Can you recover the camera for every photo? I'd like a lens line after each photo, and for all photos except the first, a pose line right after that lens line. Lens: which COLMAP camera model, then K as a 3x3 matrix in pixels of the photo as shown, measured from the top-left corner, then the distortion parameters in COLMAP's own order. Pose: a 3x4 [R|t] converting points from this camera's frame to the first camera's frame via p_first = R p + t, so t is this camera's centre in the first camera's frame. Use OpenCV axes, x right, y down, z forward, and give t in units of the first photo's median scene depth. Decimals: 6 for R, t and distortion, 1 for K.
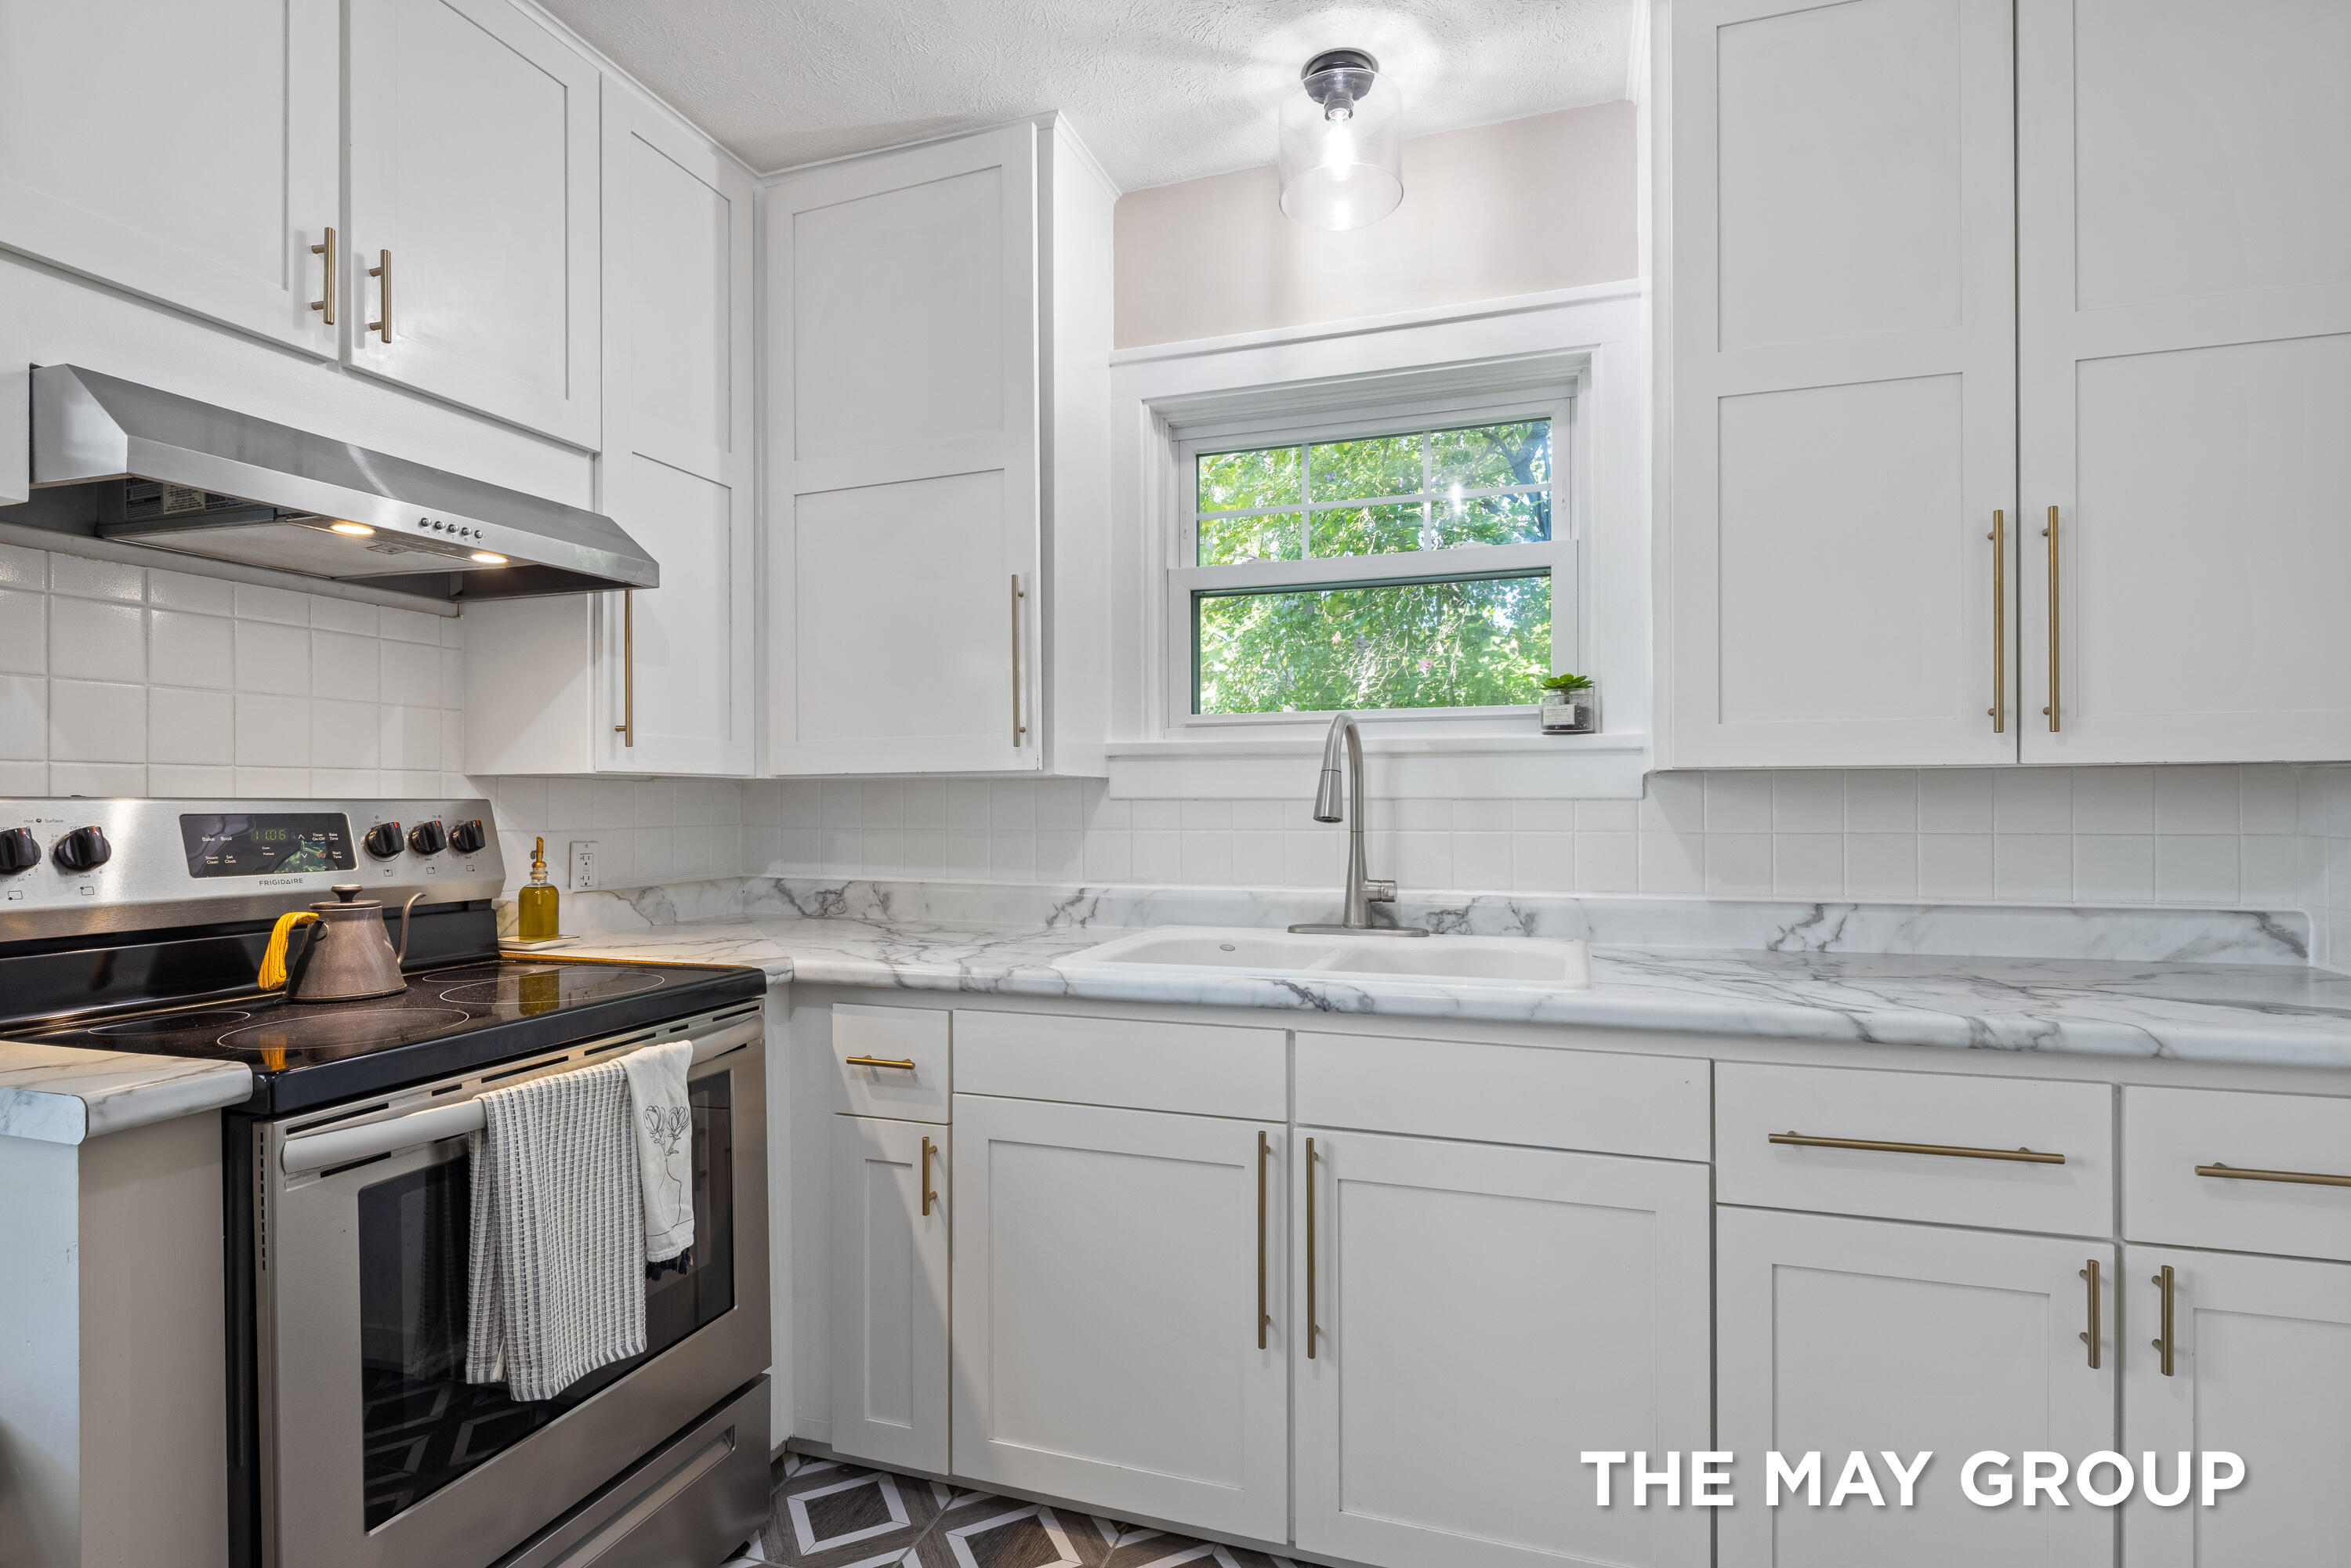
lens RADIAL K [[1145.0, 0, 1183.9], [0, 1145.0, 798.3], [0, 0, 1]] dist [0.000687, -0.002915]
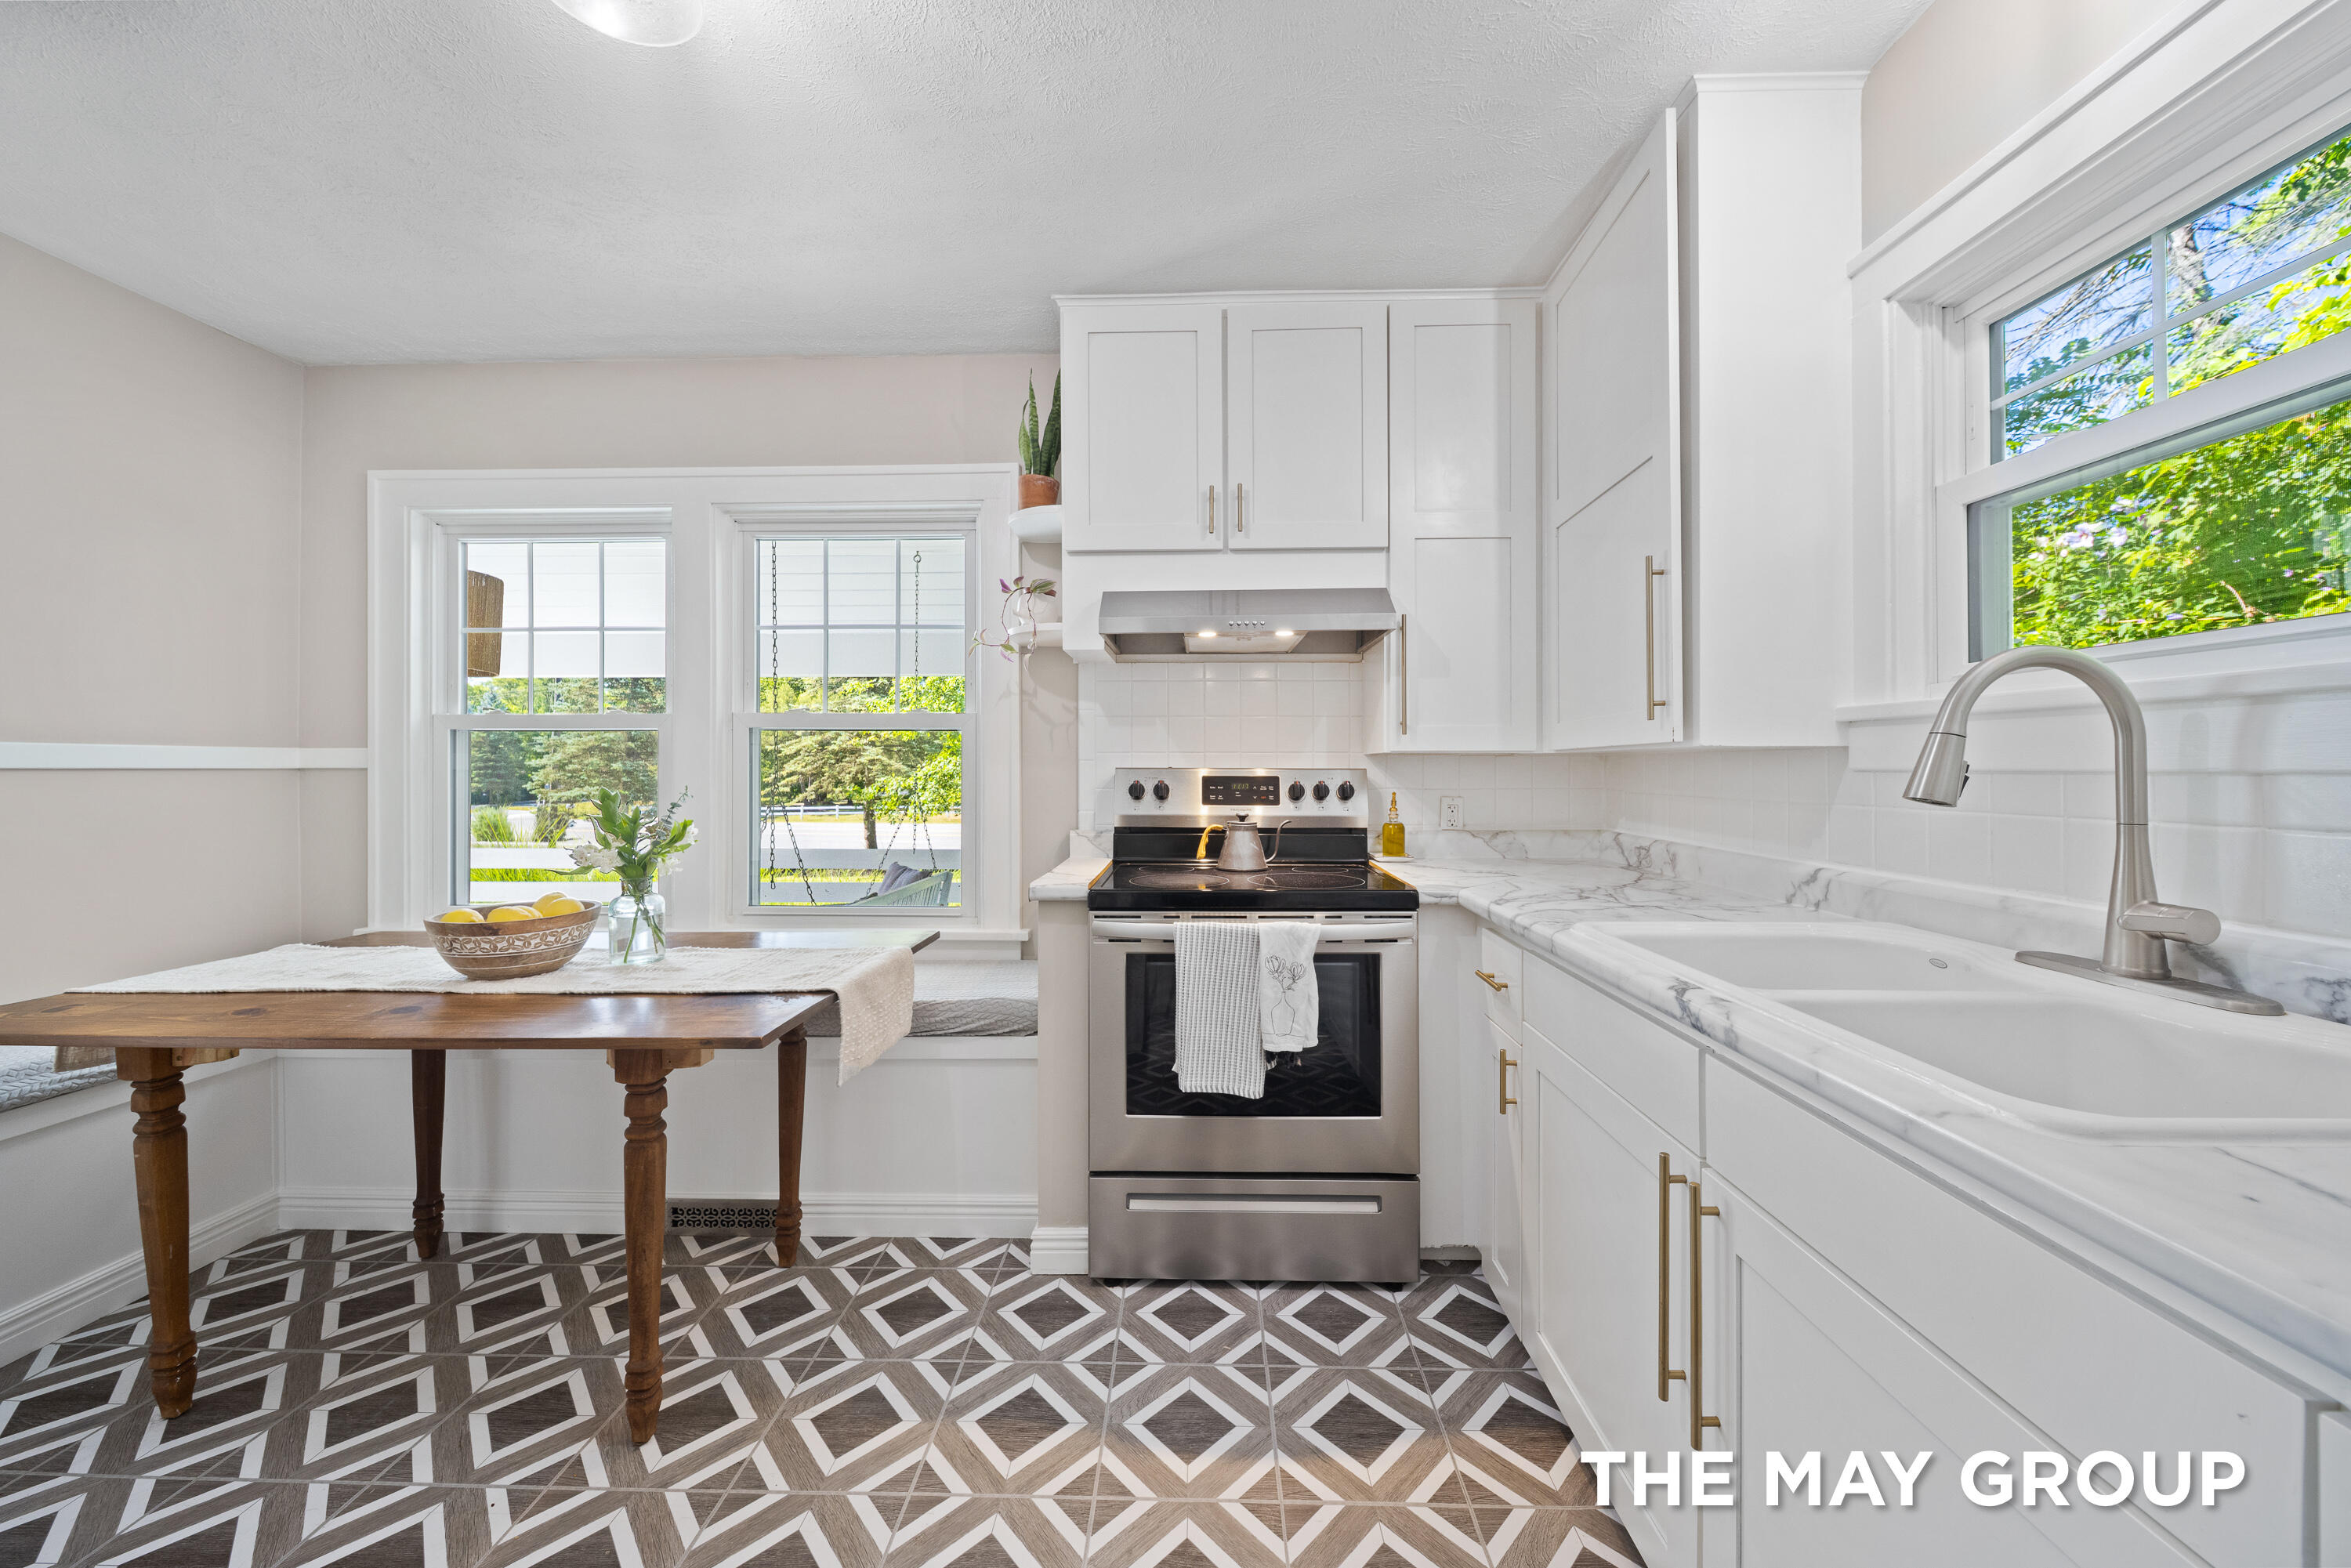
lens RADIAL K [[825.0, 0, 1179.9], [0, 825.0, 768.3], [0, 0, 1]] dist [-0.005137, -0.000817]
pose [[0.290378, 0.003757, -0.956905, 0.435784], [0.002029, 0.999988, 0.004542, -0.005352], [0.956910, -0.003260, 0.290367, 0.362060]]
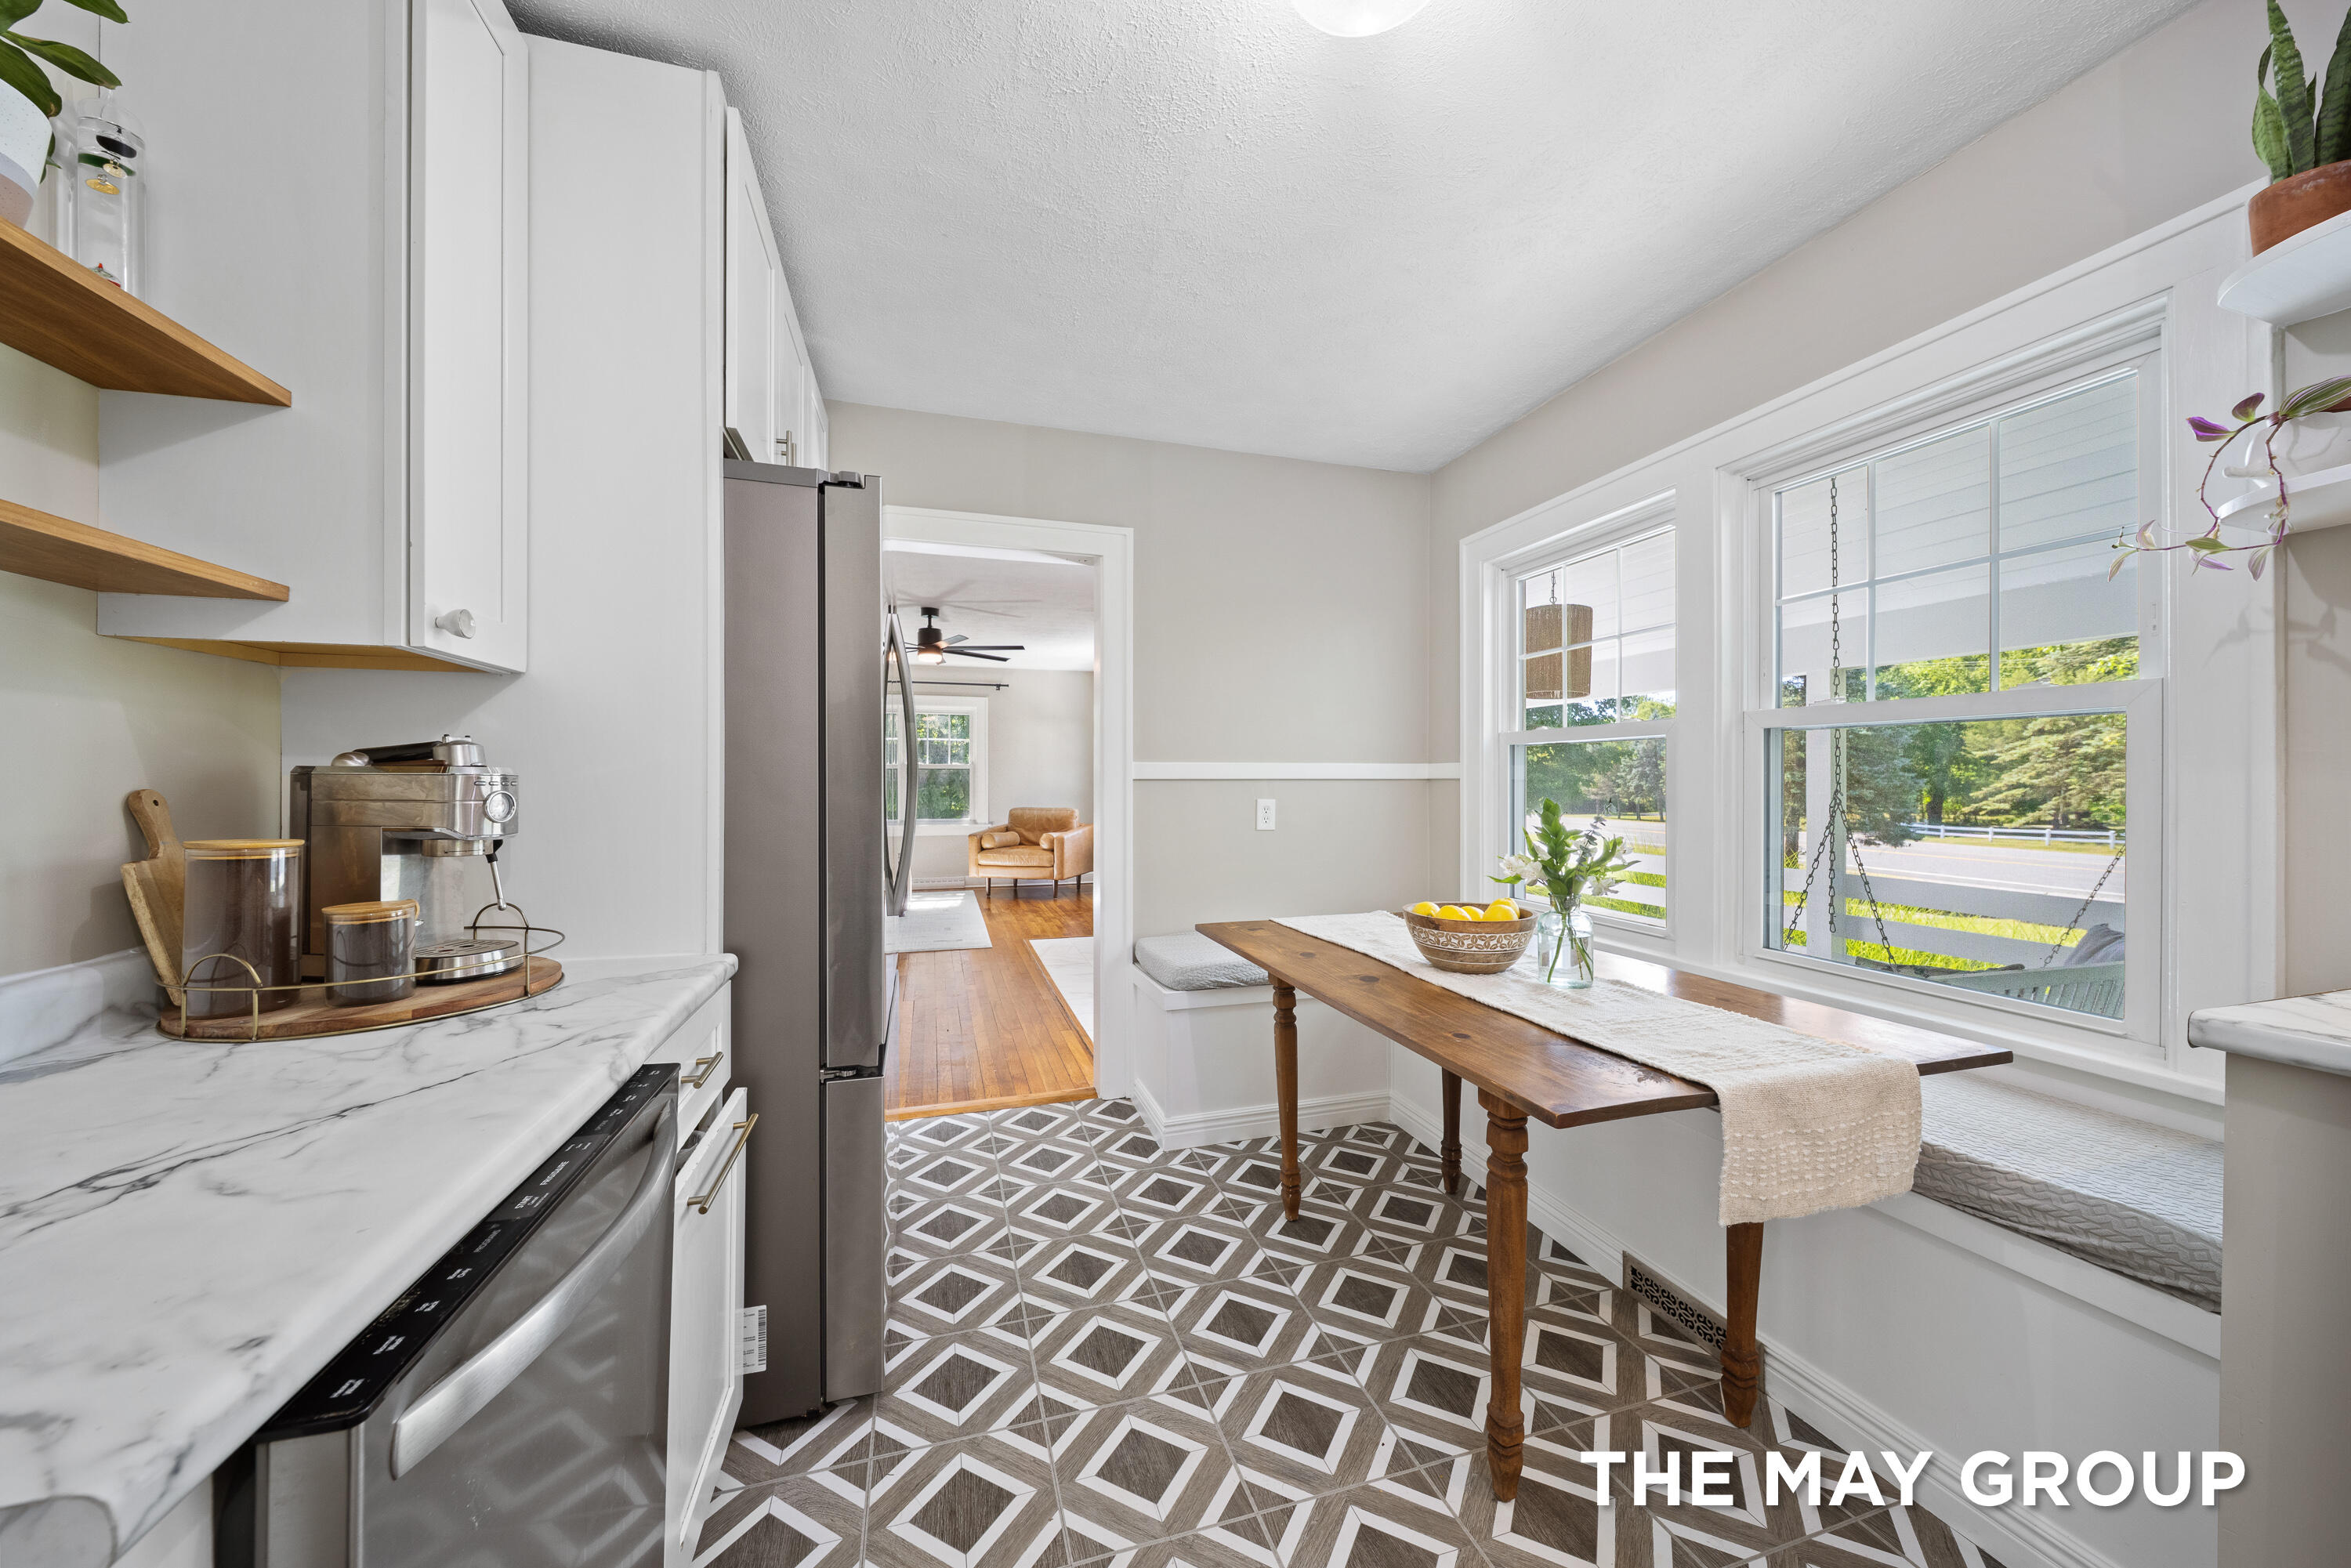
lens RADIAL K [[825.0, 0, 1181.4], [0, 825.0, 778.2], [0, 0, 1]] dist [-0.005137, -0.000817]
pose [[-0.817136, 0.003595, -0.576433, 0.234946], [0.006222, 0.999977, -0.002583, -0.002517], [0.576411, -0.005697, -0.817140, 0.504783]]
